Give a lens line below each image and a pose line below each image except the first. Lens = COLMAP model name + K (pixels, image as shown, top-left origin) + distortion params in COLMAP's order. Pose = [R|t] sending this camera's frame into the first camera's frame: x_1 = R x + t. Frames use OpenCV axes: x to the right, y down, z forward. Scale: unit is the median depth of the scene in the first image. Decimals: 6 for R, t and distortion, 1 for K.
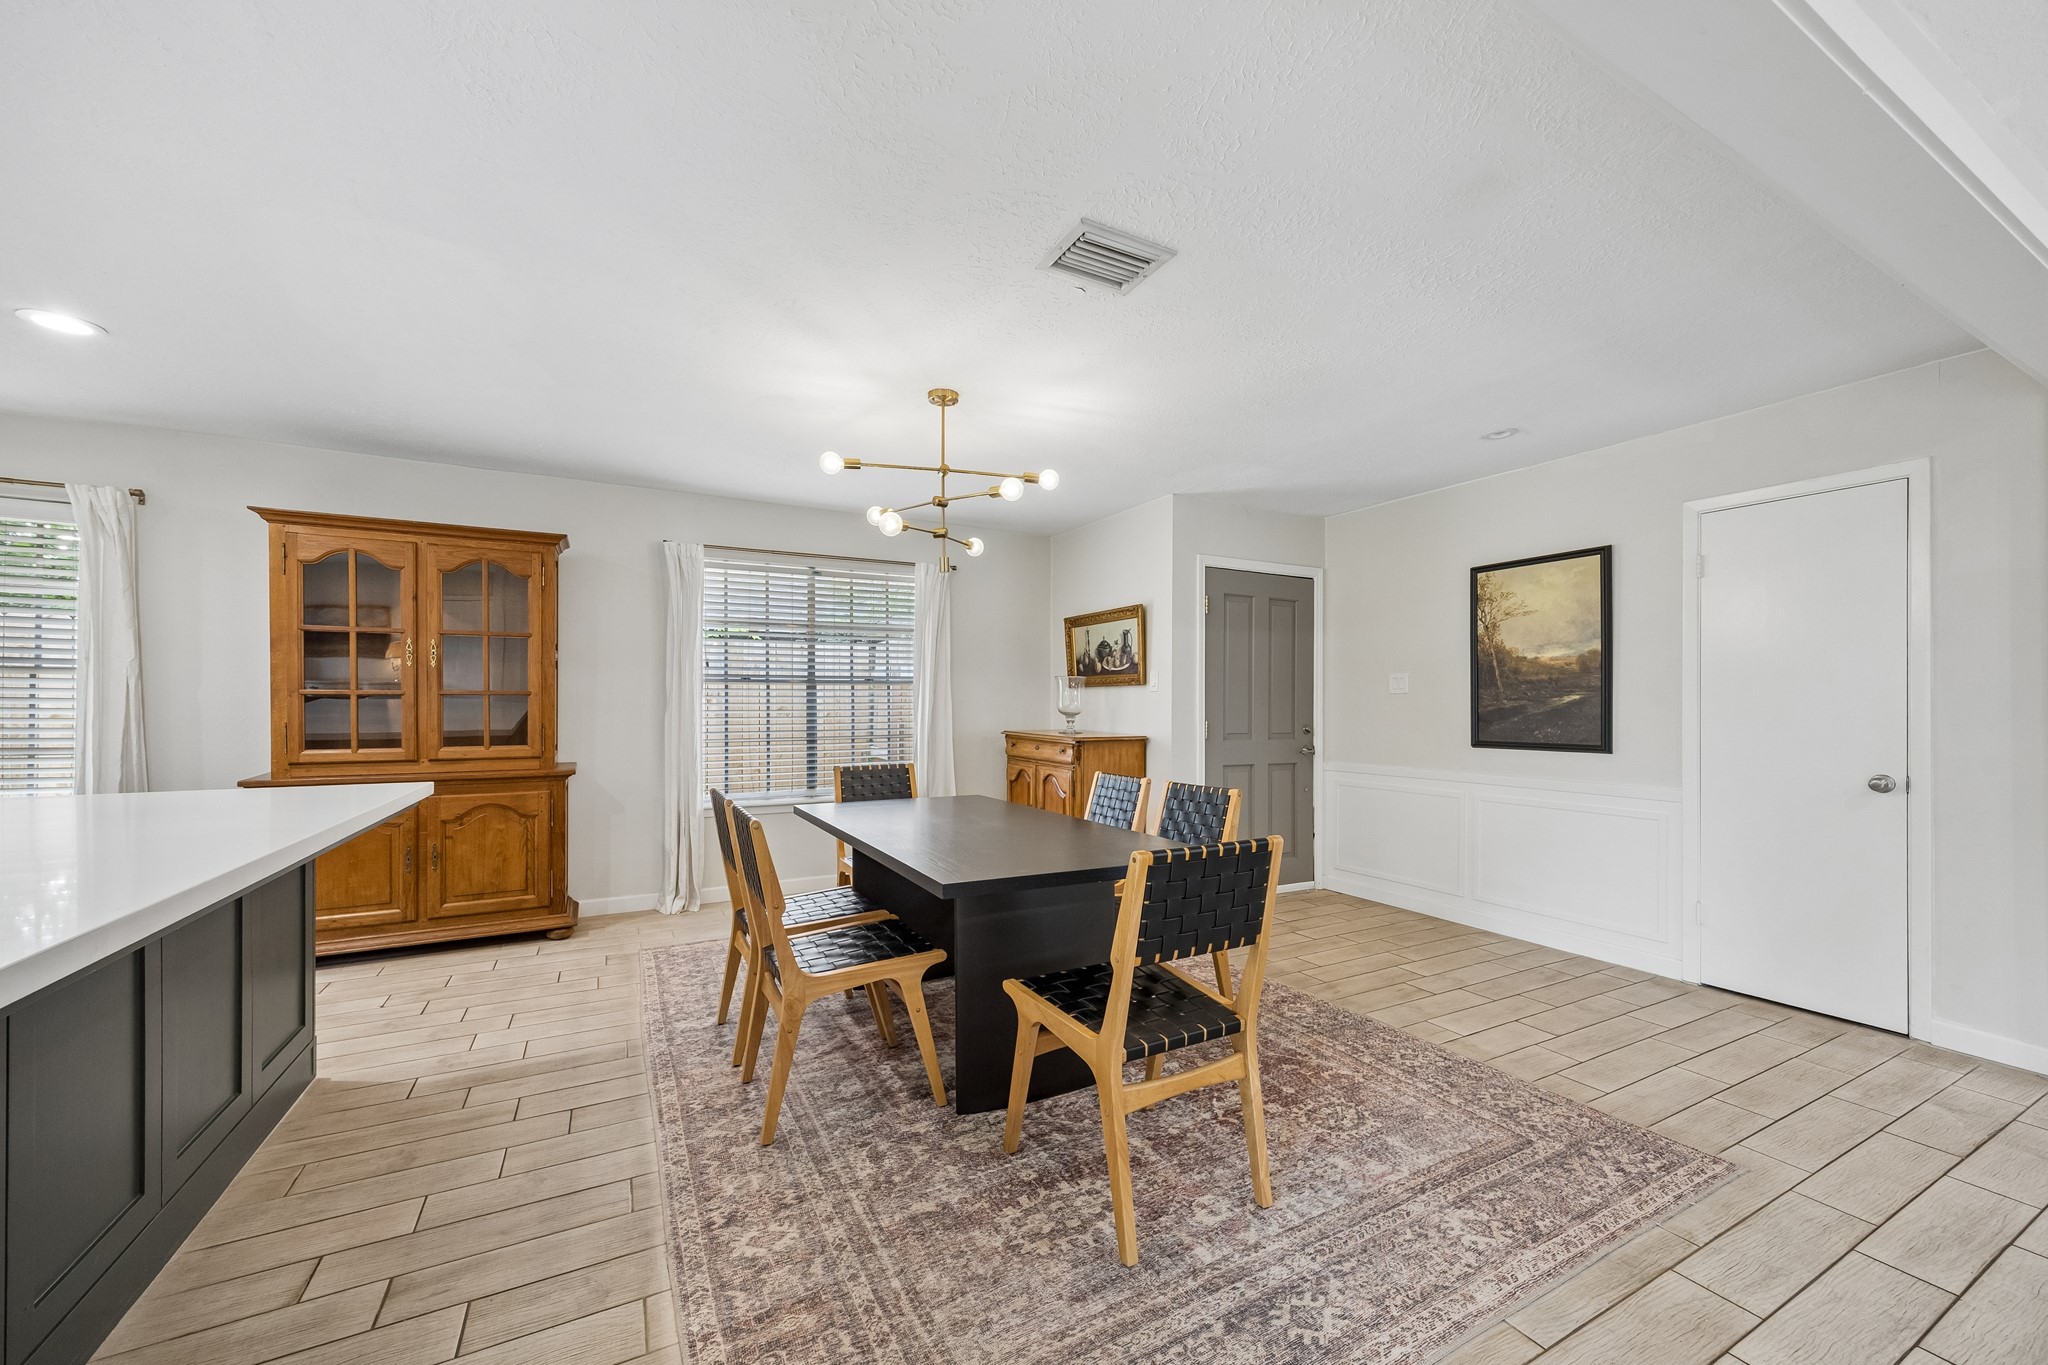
lens RADIAL K [[775.3, 0, 1021.6], [0, 775.3, 697.9], [0, 0, 1]] dist [-0.000458, 0.000030]
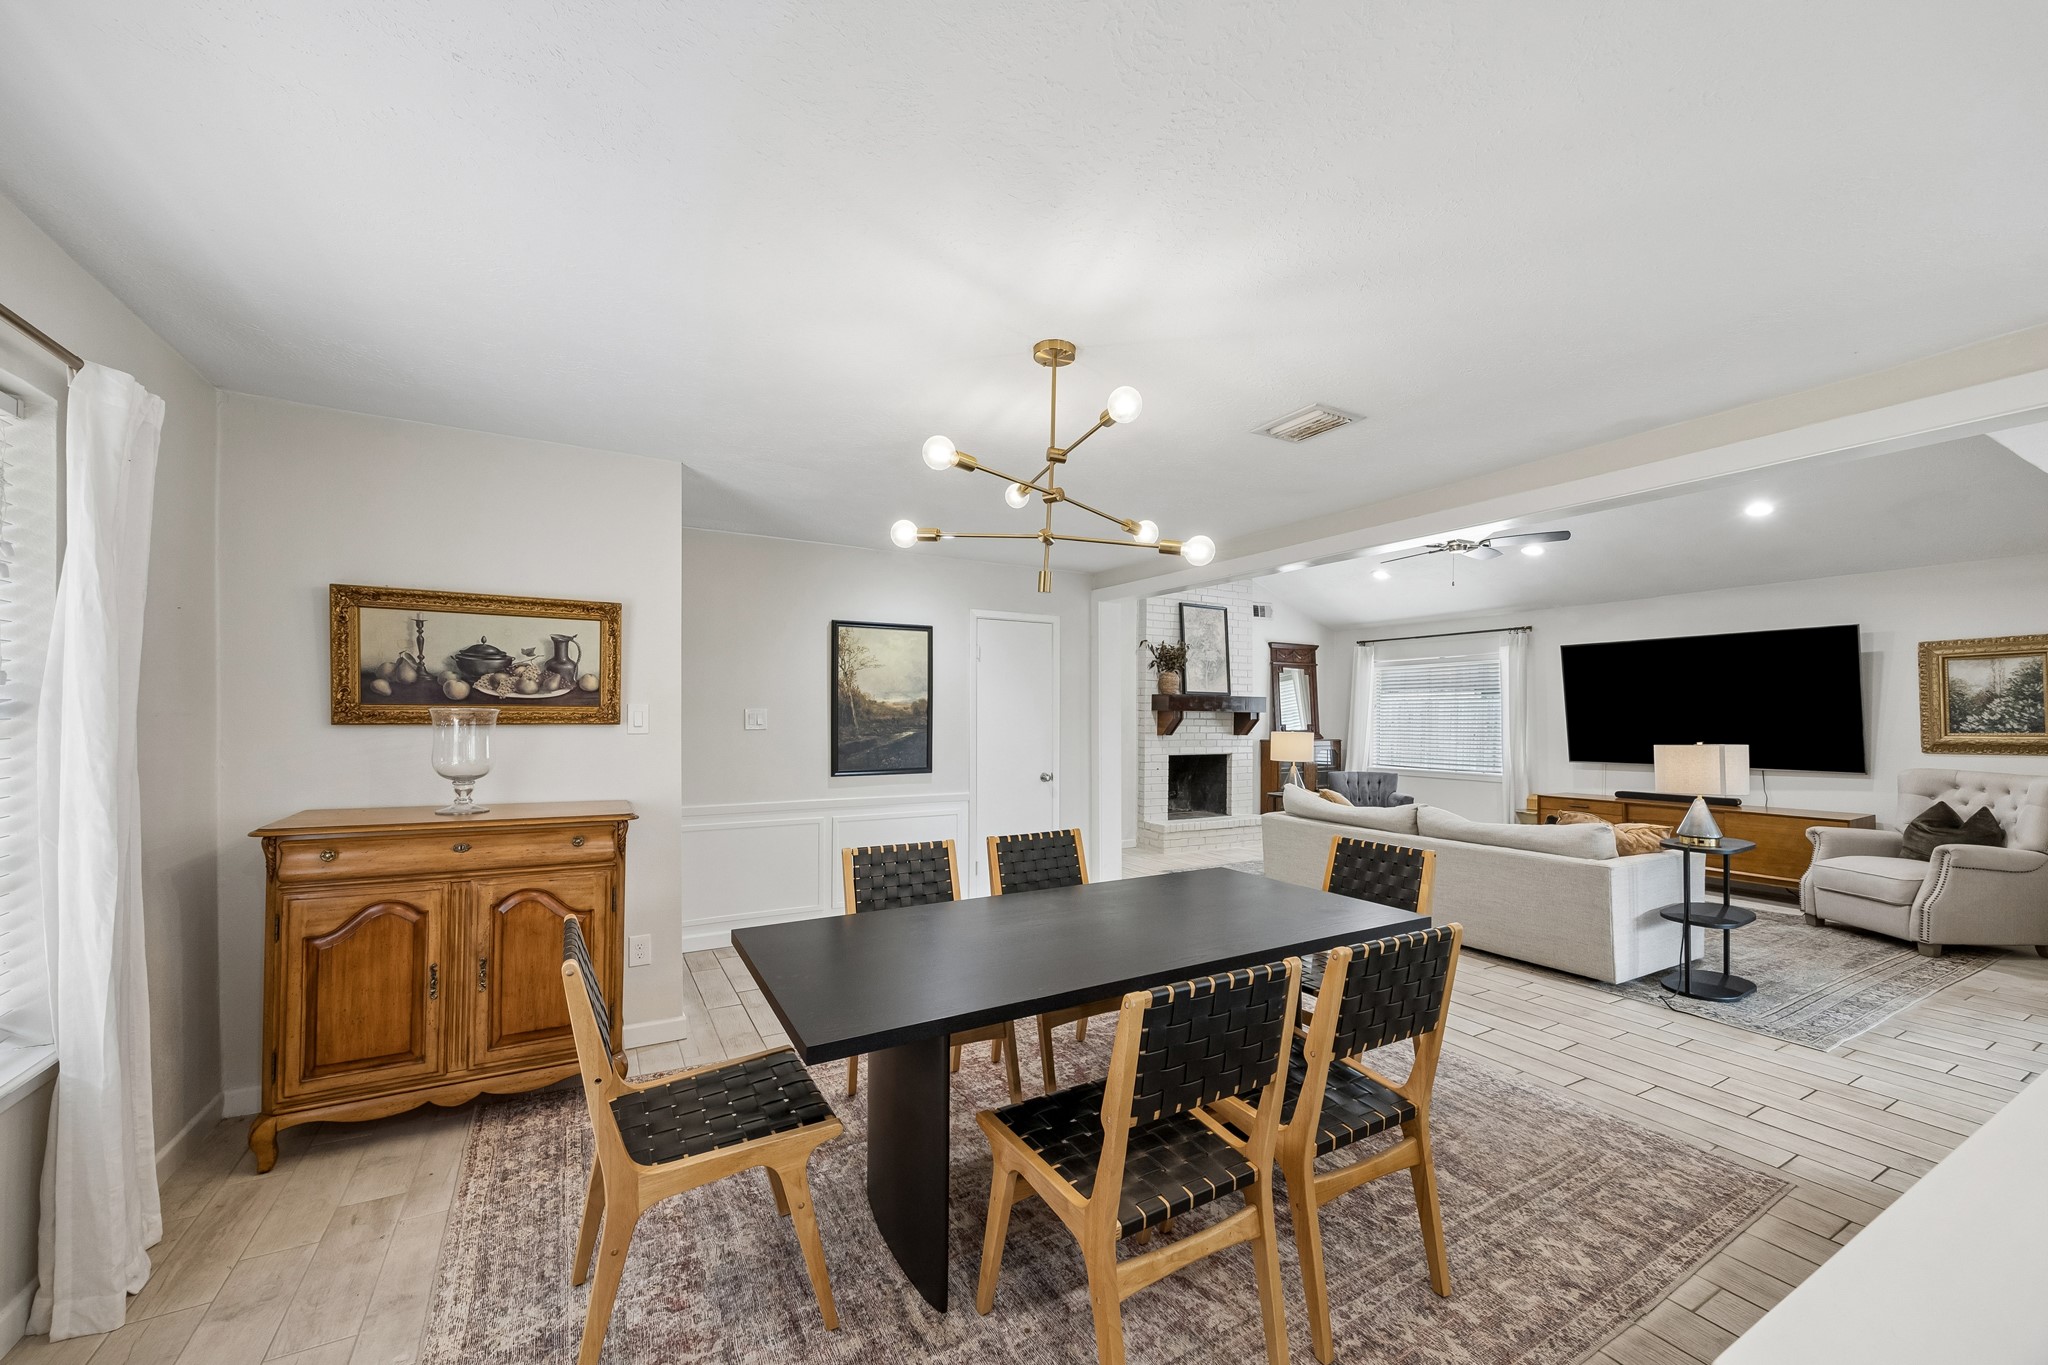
lens RADIAL K [[789.8, 0, 1031.4], [0, 789.8, 709.6], [0, 0, 1]] dist [0.001515, 0.000139]
pose [[-0.027400, 0.003816, 0.999617, -0.619699], [-0.013236, 0.999904, -0.004180, -0.036142], [-0.999537, -0.013345, -0.027347, 0.767584]]
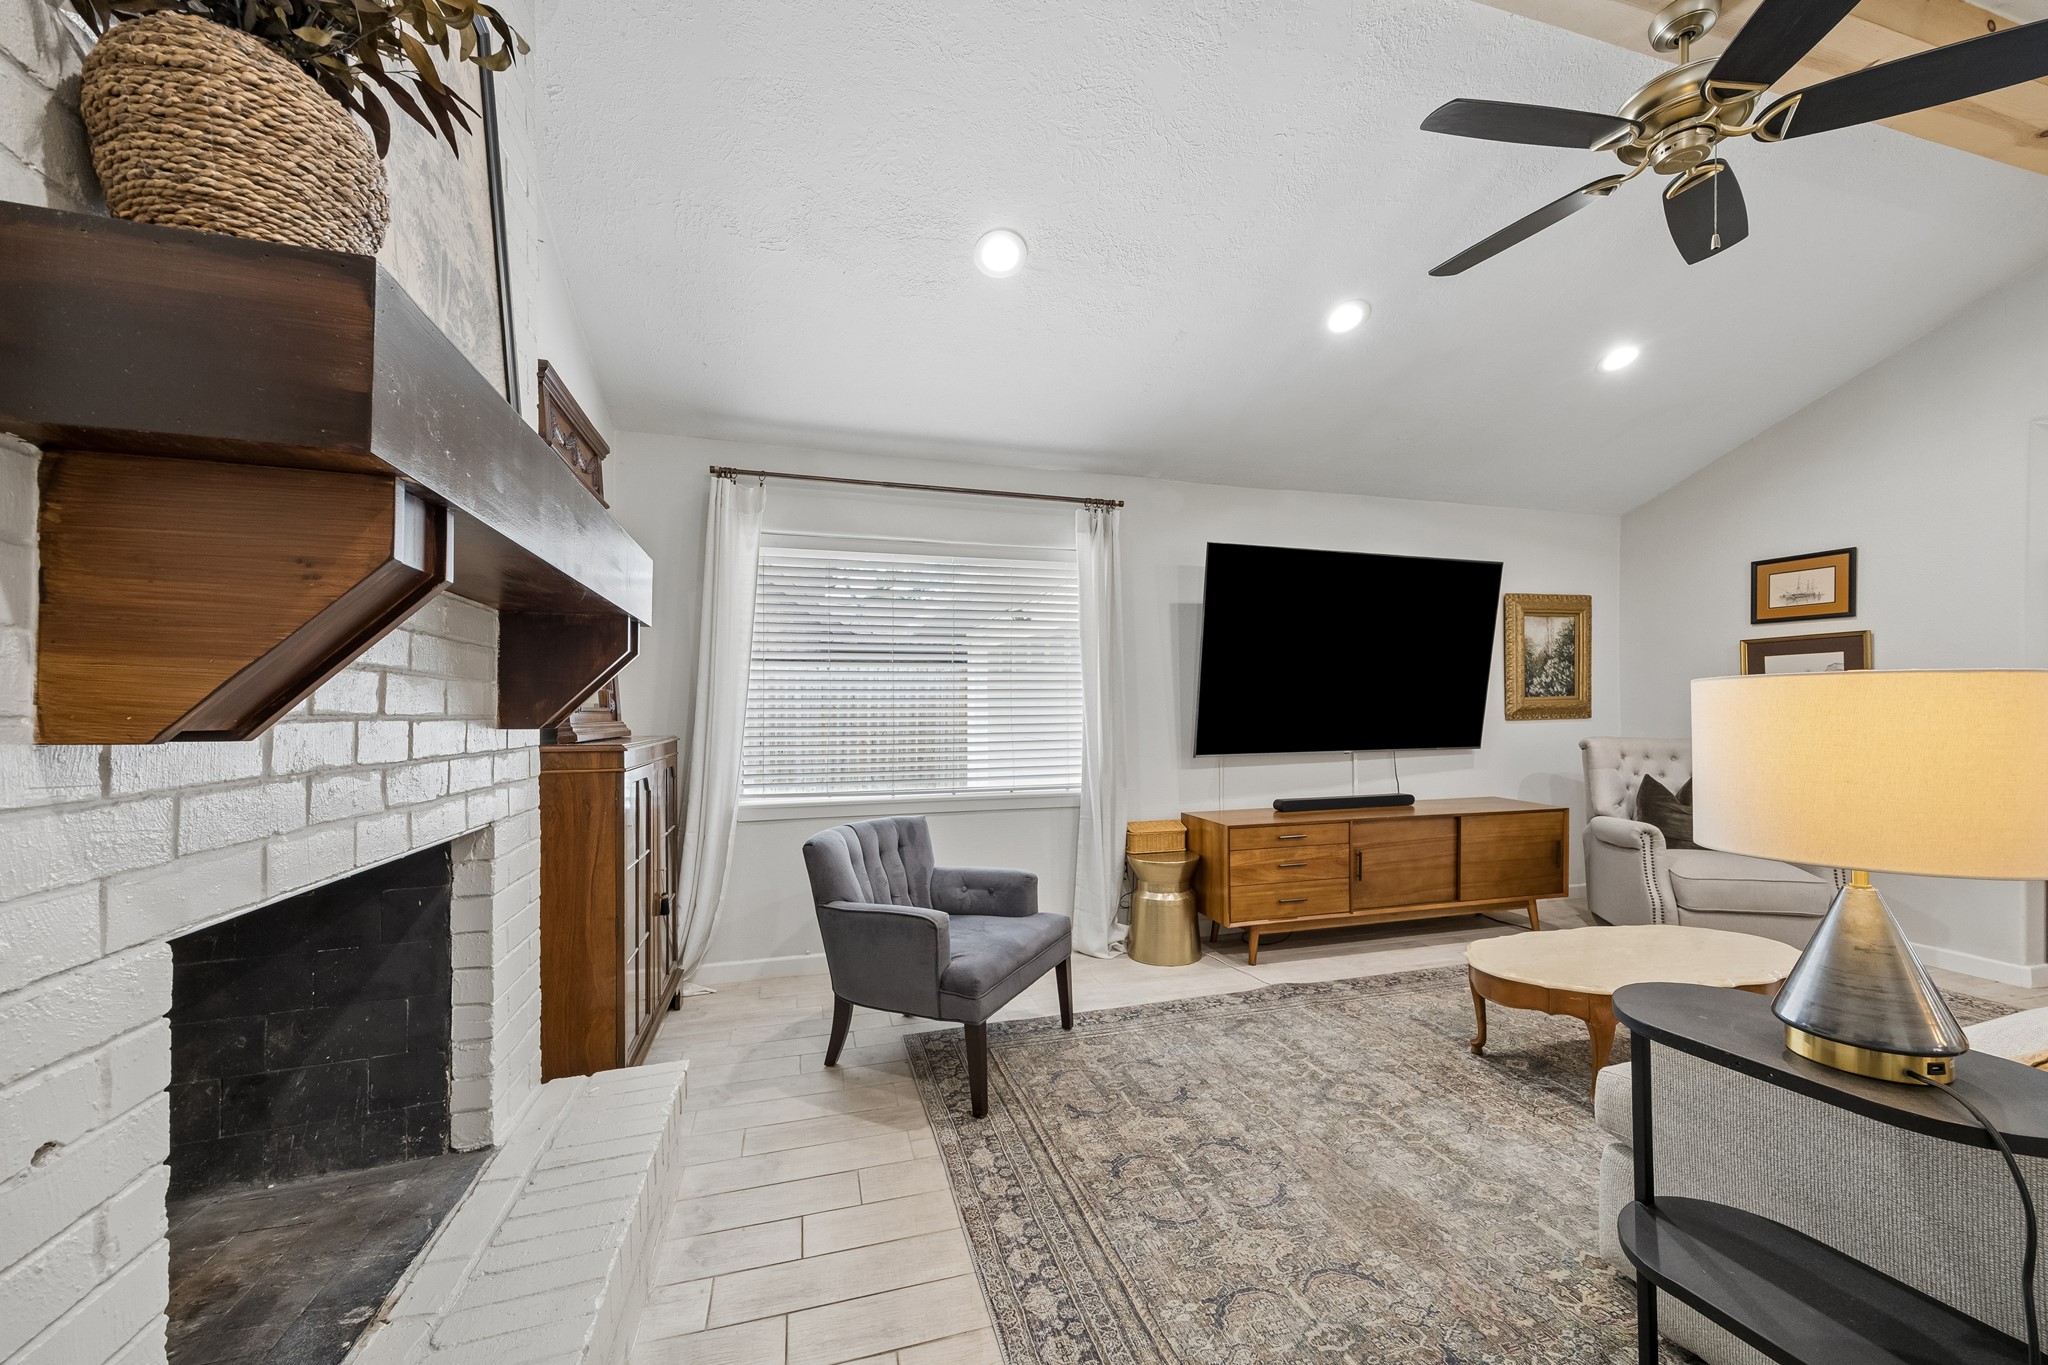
lens RADIAL K [[789.8, 0, 1031.4], [0, 789.8, 709.6], [0, 0, 1]] dist [0.001515, 0.000139]
pose [[-0.980036, 0.002076, 0.198811, 1.121635], [-0.000474, 0.999918, -0.012780, 0.010209], [-0.198821, -0.012619, -0.979955, 0.500620]]
